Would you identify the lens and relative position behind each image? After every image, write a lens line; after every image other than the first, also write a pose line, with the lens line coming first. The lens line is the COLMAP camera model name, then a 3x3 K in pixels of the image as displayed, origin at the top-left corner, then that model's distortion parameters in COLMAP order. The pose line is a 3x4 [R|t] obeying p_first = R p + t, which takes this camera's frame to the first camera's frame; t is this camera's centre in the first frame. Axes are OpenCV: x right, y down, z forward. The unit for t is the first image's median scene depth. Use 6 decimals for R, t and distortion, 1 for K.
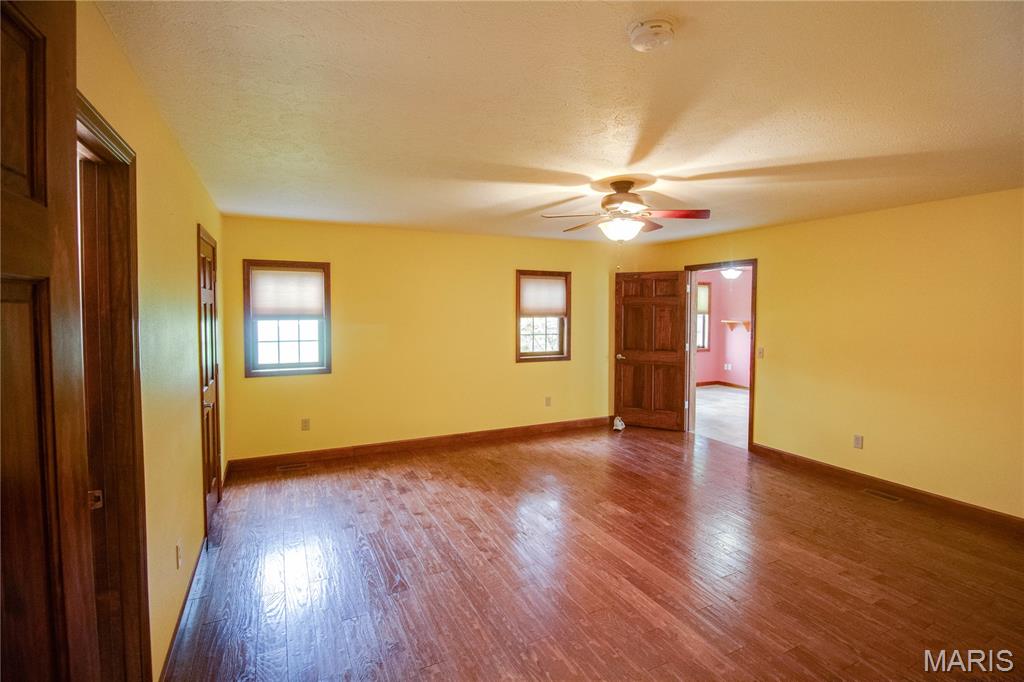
lens RADIAL K [[488.7, 0, 519.4], [0, 488.7, 326.2], [0, 0, 1]] dist [-0.000431, -0.012370]
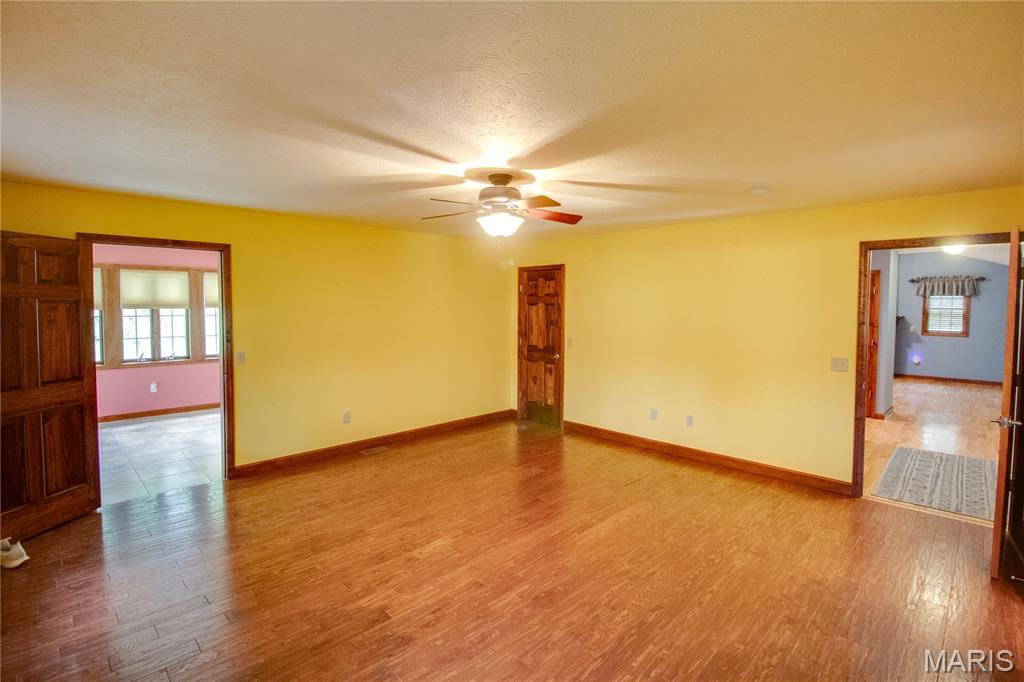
lens RADIAL K [[488.7, 0, 519.4], [0, 488.7, 326.2], [0, 0, 1]] dist [-0.000431, -0.012370]
pose [[-0.326105, -0.048476, 0.944090, -0.464910], [0.033530, 0.997463, 0.062799, -0.035910], [-0.944739, 0.052135, -0.323653, 0.840336]]
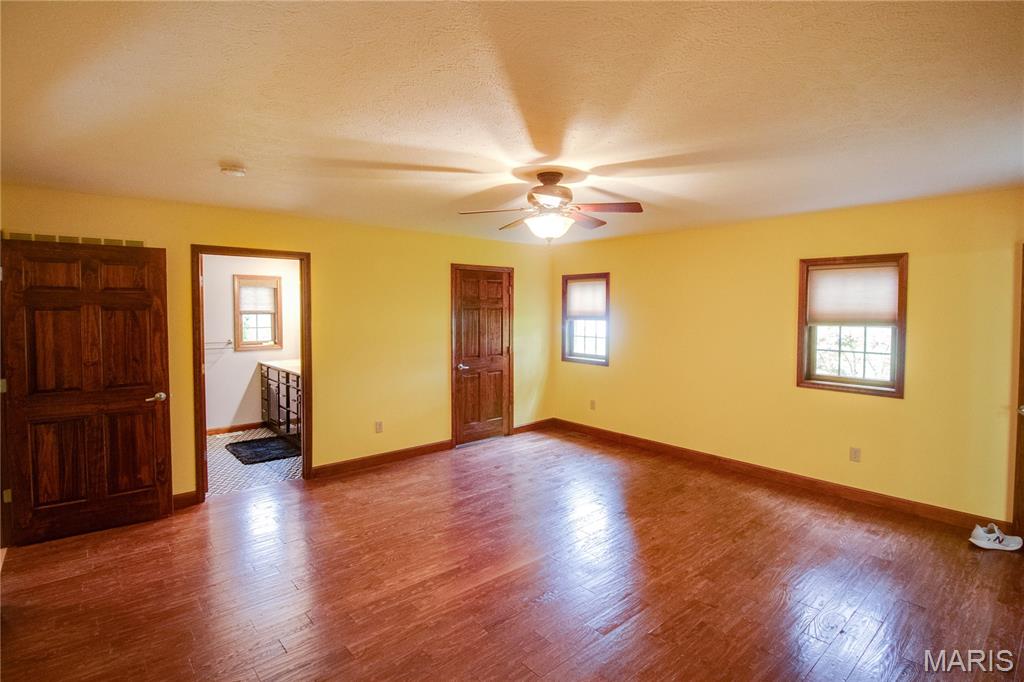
lens RADIAL K [[504.4, 0, 513.4], [0, 504.4, 315.3], [0, 0, 1]] dist [-0.000820, -0.000232]
pose [[0.251666, 0.009957, -0.967763, 0.726311], [-0.040795, 0.999167, -0.000328, -0.016752], [0.966954, 0.039562, 0.251863, 0.460376]]
